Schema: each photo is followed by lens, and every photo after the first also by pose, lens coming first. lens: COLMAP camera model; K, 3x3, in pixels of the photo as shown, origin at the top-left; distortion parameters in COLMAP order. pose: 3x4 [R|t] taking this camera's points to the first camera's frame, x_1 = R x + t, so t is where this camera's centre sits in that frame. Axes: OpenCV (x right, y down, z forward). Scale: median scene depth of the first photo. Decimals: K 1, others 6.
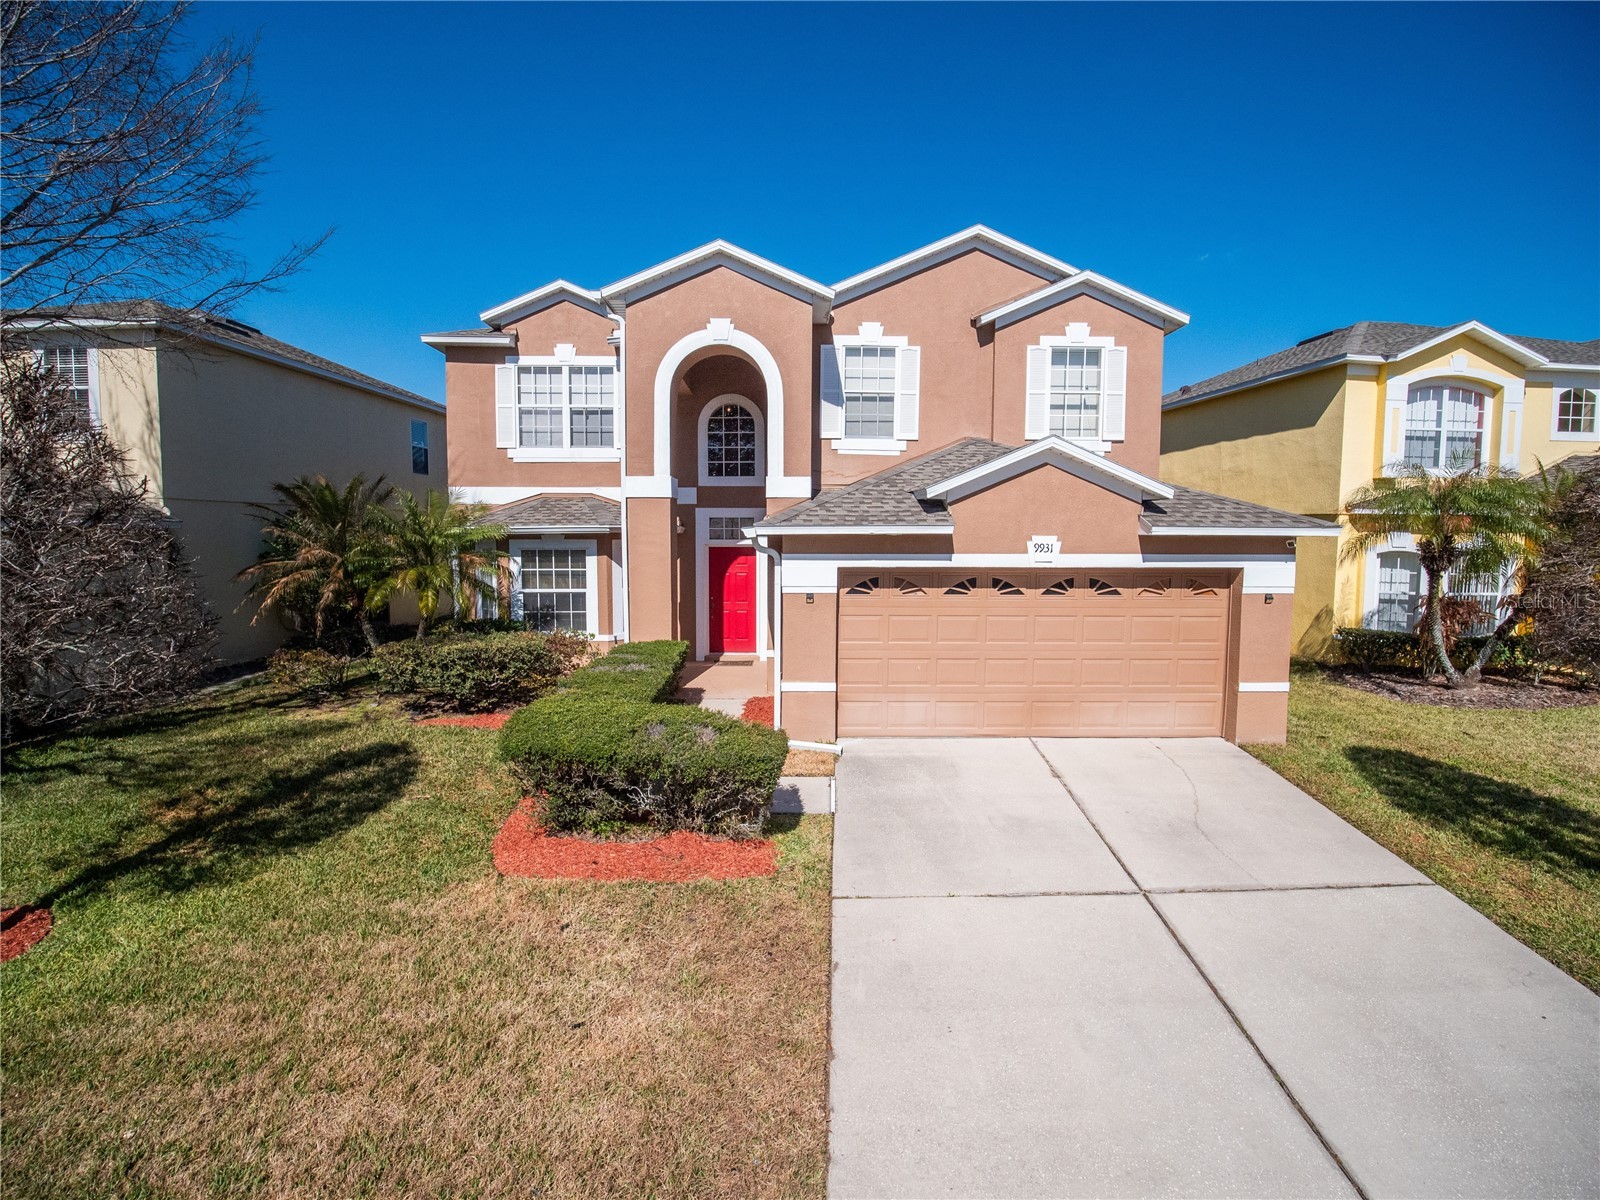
lens RADIAL K [[725.5, 0, 790.3], [0, 725.5, 585.8], [0, 0, 1]] dist [-0.015946, -0.001537]
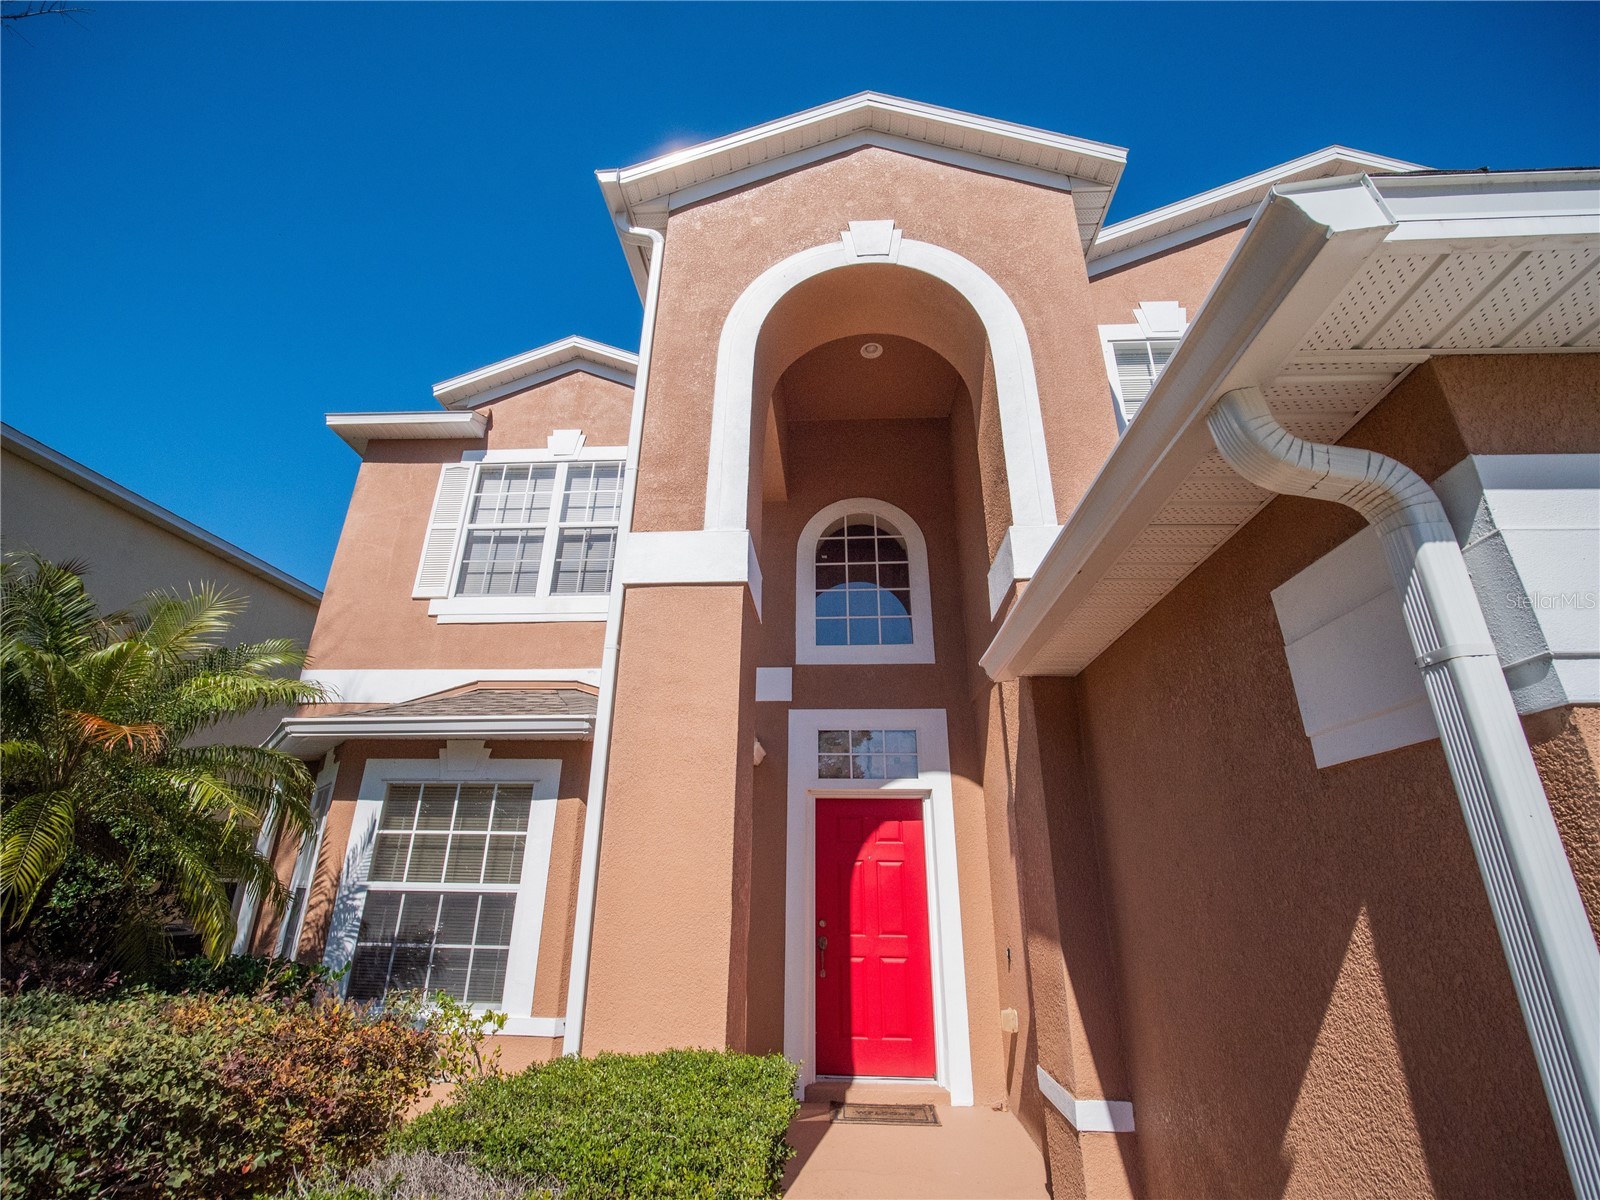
lens RADIAL K [[725.5, 0, 790.3], [0, 725.5, 585.8], [0, 0, 1]] dist [-0.015946, -0.001537]
pose [[0.996958, -0.022300, -0.074681, -0.094838], [-0.013768, 0.892738, -0.450367, 0.032846], [0.076713, 0.450025, 0.889715, 0.556354]]
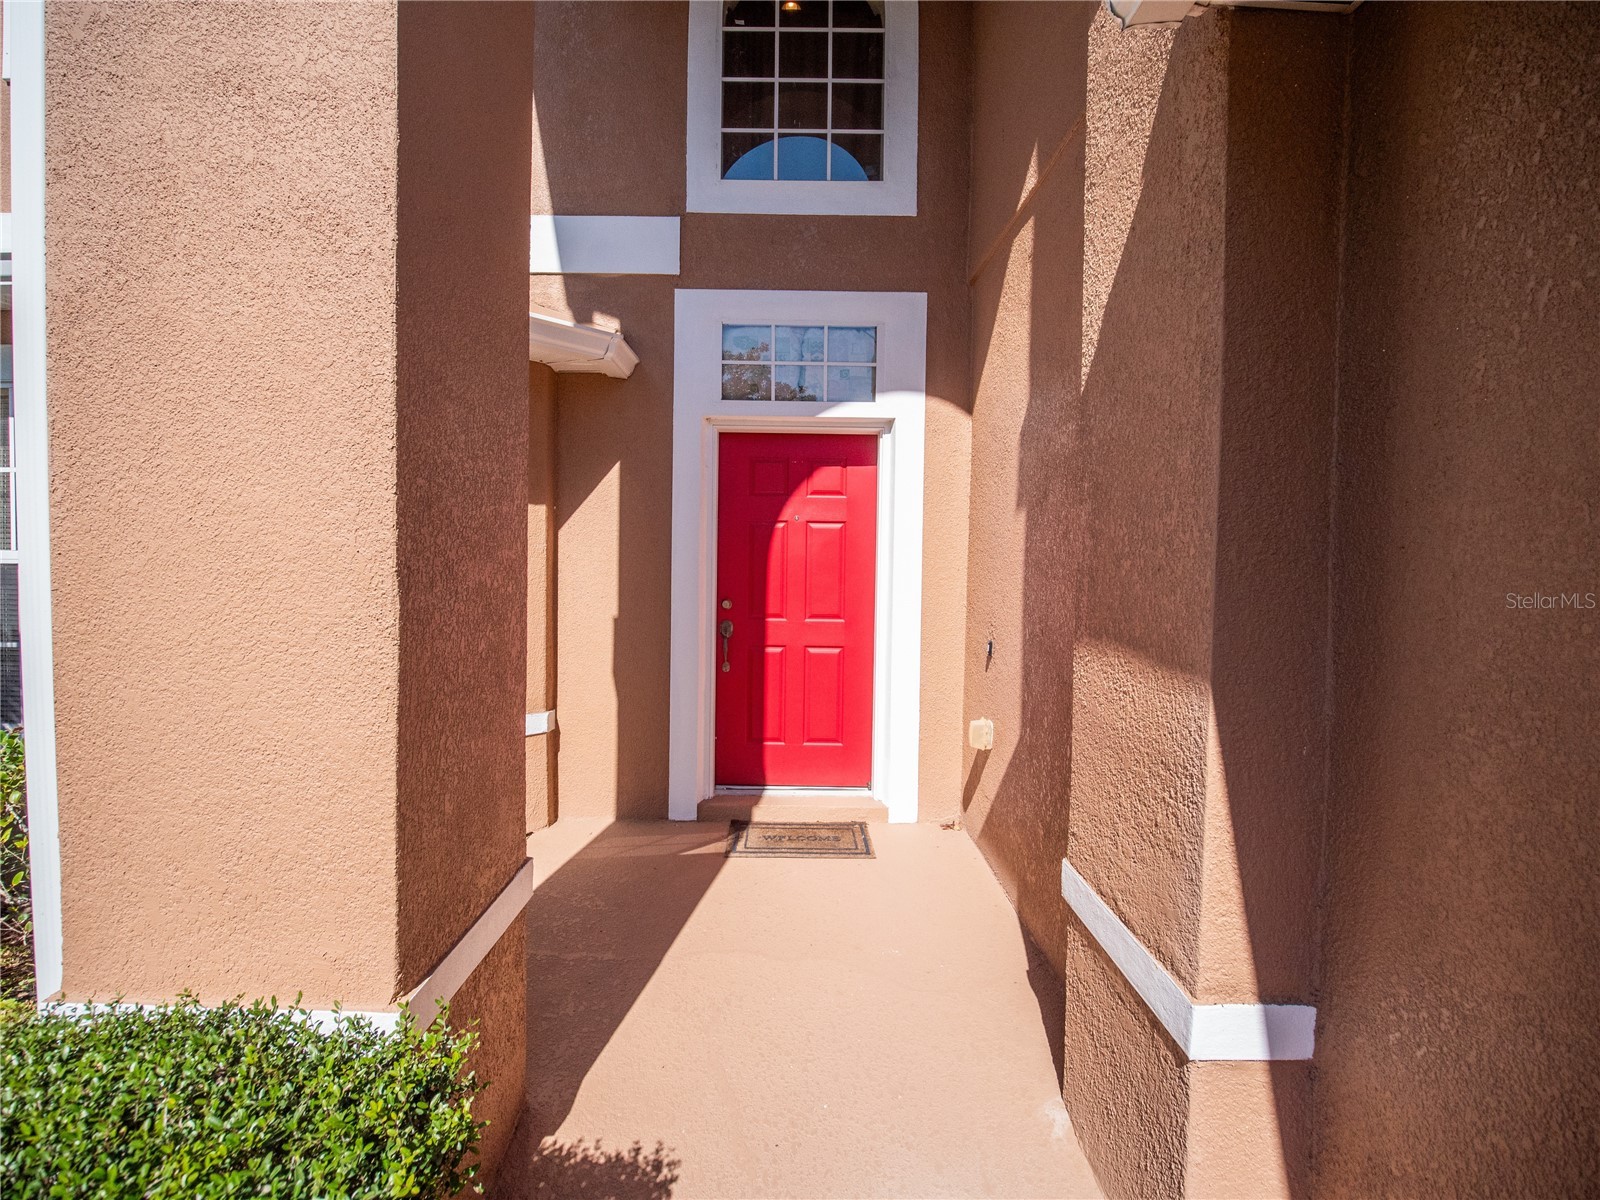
lens RADIAL K [[725.5, 0, 790.3], [0, 725.5, 585.8], [0, 0, 1]] dist [-0.015946, -0.001537]
pose [[0.999918, 0.010535, -0.007292, -0.083190], [-0.010769, 0.999401, -0.032888, 0.019973], [0.006942, 0.032963, 0.999432, 0.728015]]
